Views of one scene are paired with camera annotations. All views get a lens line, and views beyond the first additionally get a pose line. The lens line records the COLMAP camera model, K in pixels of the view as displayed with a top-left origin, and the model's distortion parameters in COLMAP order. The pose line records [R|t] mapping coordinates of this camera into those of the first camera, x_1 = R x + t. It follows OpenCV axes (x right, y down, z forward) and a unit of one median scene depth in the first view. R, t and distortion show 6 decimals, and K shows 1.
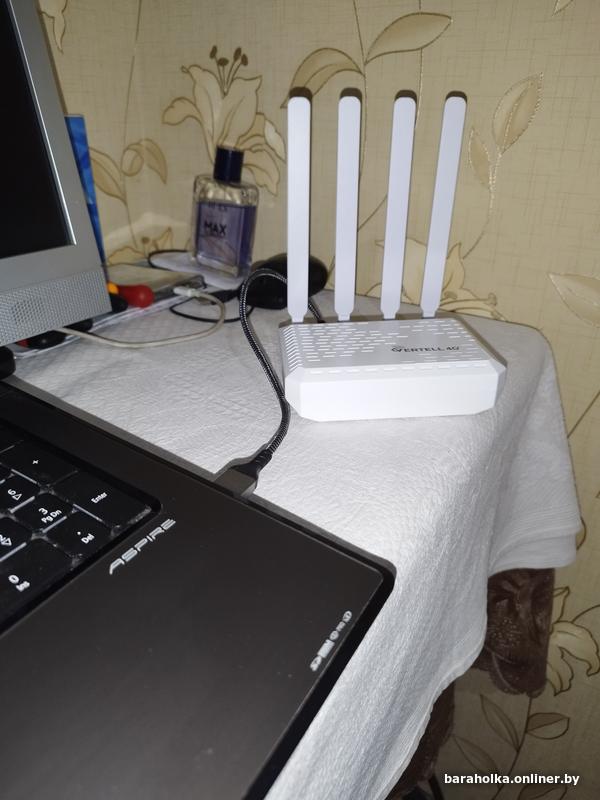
lens RADIAL K [[607.5, 0, 300.0], [0, 607.5, 400.0], [0, 0, 1]] dist [-0.000221, -0.010736]
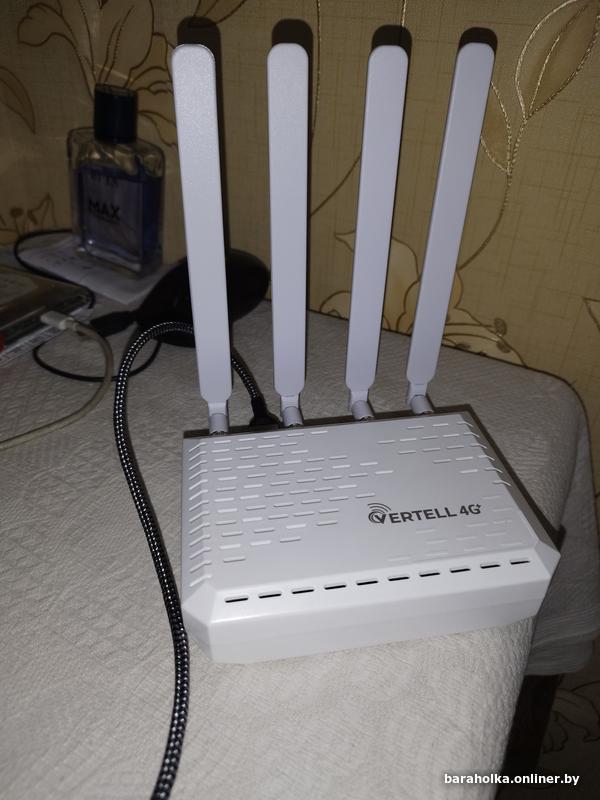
lens RADIAL K [[607.5, 0, 300.0], [0, 607.5, 400.0], [0, 0, 1]] dist [-0.000221, -0.010736]
pose [[0.997204, -0.031111, 0.067944, 0.030075], [0.020079, 0.987331, 0.157398, -0.177124], [-0.071980, -0.155593, 0.985195, 0.273897]]
